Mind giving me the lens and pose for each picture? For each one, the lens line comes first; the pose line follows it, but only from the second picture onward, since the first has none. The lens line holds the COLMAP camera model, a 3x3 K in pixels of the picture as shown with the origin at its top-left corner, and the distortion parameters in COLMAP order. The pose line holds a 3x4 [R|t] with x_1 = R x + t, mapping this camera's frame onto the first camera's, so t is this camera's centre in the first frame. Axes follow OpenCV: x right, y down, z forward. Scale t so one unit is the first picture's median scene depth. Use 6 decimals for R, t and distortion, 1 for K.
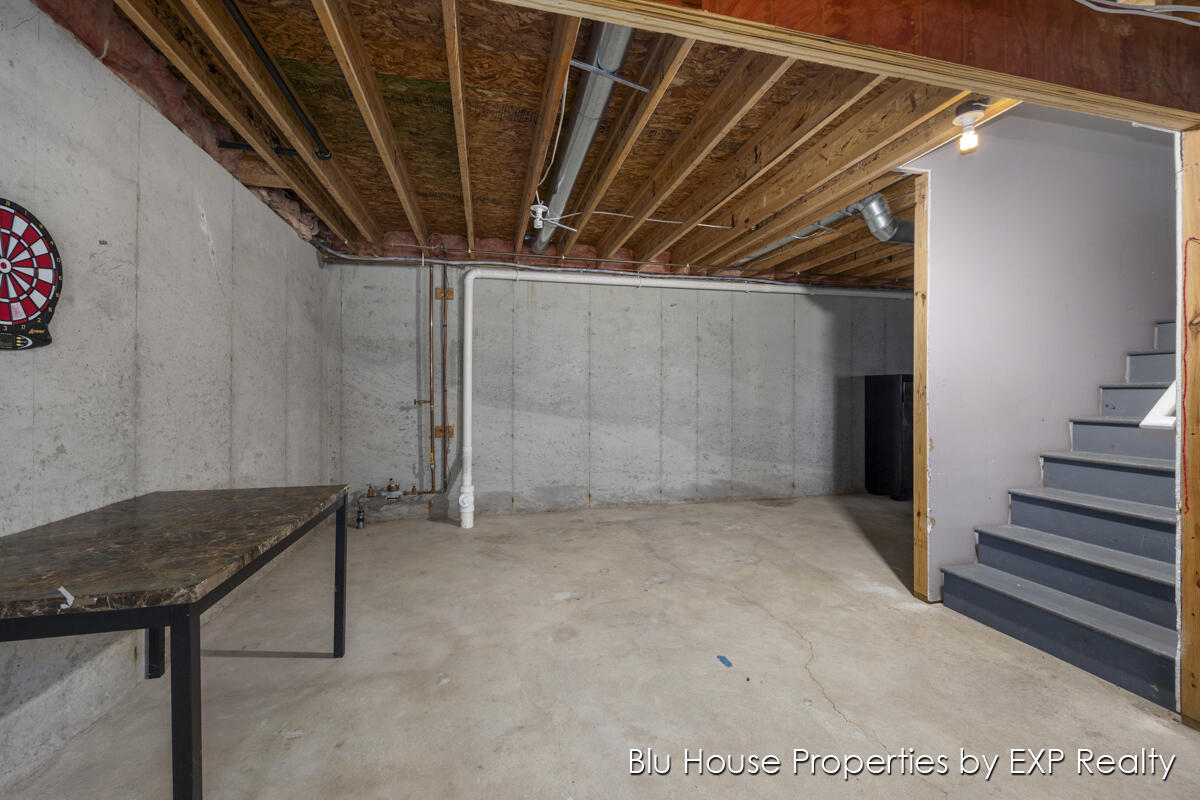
lens RADIAL K [[486.1, 0, 602.5], [0, 486.1, 391.7], [0, 0, 1]] dist [-0.002324, -0.000180]
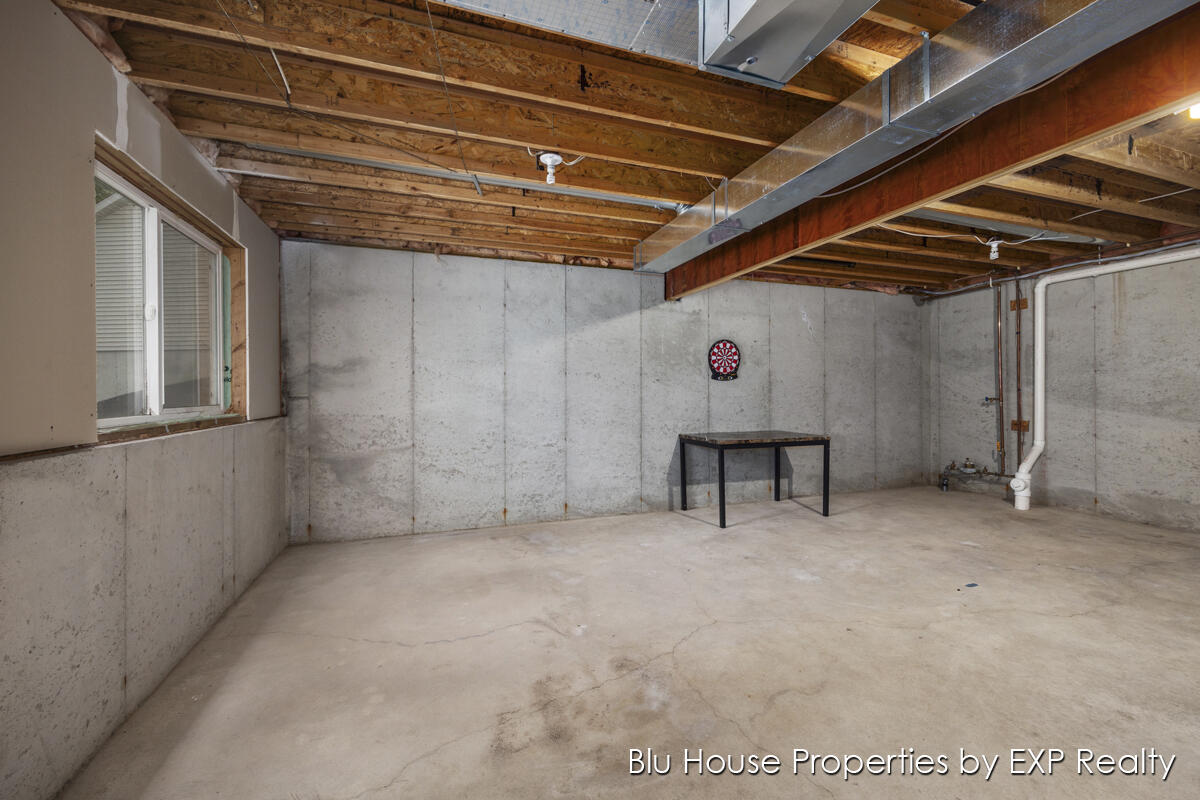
lens RADIAL K [[486.1, 0, 601.4], [0, 486.1, 395.5], [0, 0, 1]] dist [-0.002324, -0.000180]
pose [[0.096907, 0.006410, -0.995273, 0.743659], [0.005809, 0.999959, 0.007006, -0.002023], [0.995277, -0.006461, 0.096865, -0.090358]]
